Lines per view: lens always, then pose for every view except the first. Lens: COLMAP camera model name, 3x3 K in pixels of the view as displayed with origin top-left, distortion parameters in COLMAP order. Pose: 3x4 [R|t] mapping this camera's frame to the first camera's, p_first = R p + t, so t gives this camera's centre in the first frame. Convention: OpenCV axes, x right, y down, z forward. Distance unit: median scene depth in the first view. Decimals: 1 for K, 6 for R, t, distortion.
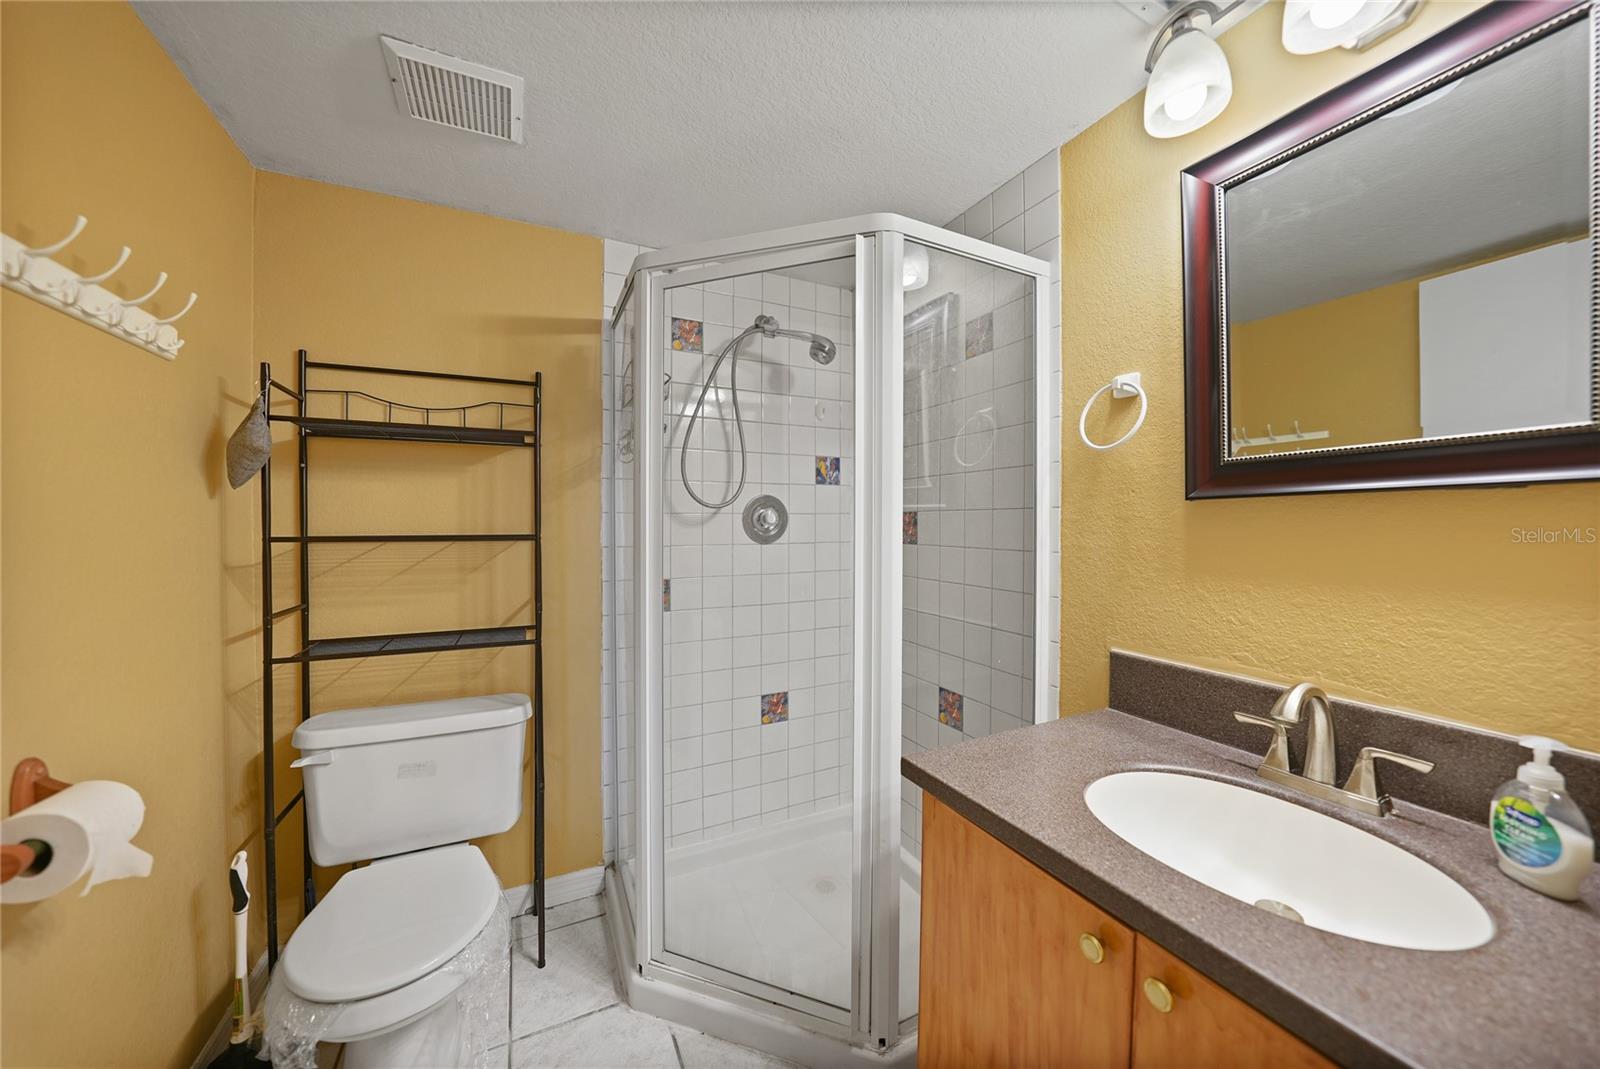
lens RADIAL K [[563.3, 0, 801.3], [0, 563.3, 531.5], [0, 0, 1]] dist [-0.027592, 0.006609]
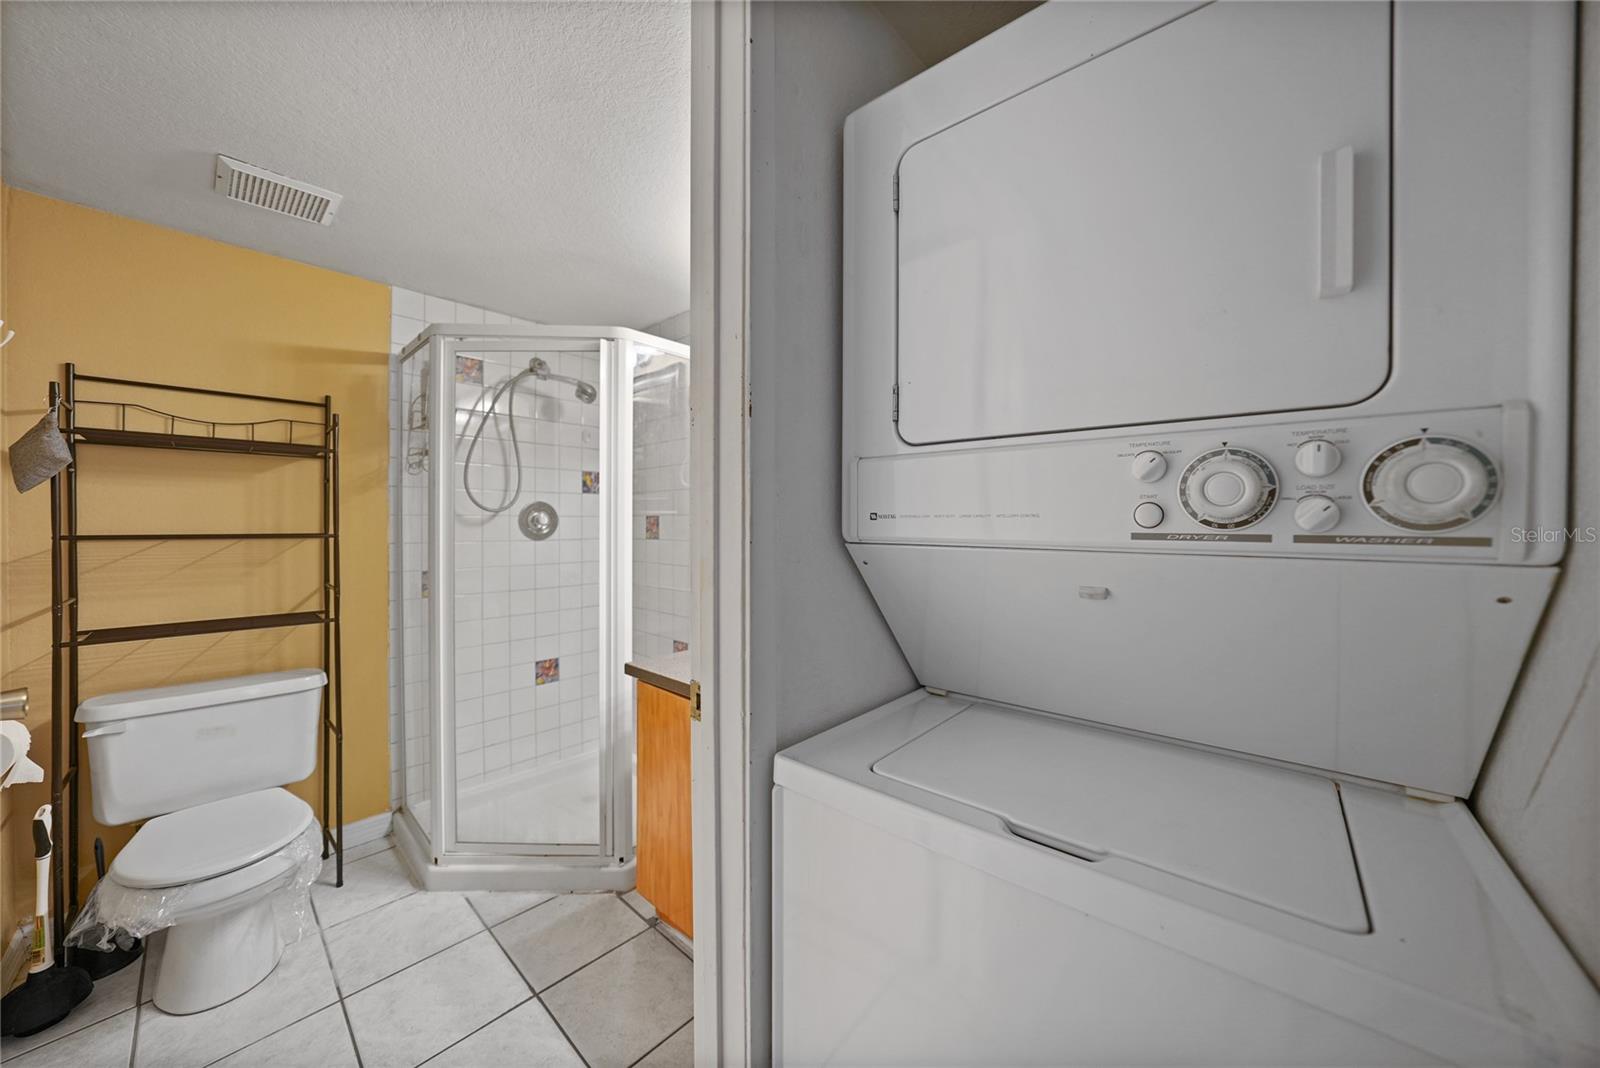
lens RADIAL K [[545.9, 0, 802.2], [0, 545.9, 528.8], [0, 0, 1]] dist [-0.032172, 0.006300]
pose [[0.928096, -0.001326, 0.372338, 0.040208], [0.002960, 0.999988, -0.003816, 0.003434], [-0.372329, 0.004643, 0.928089, -0.426481]]
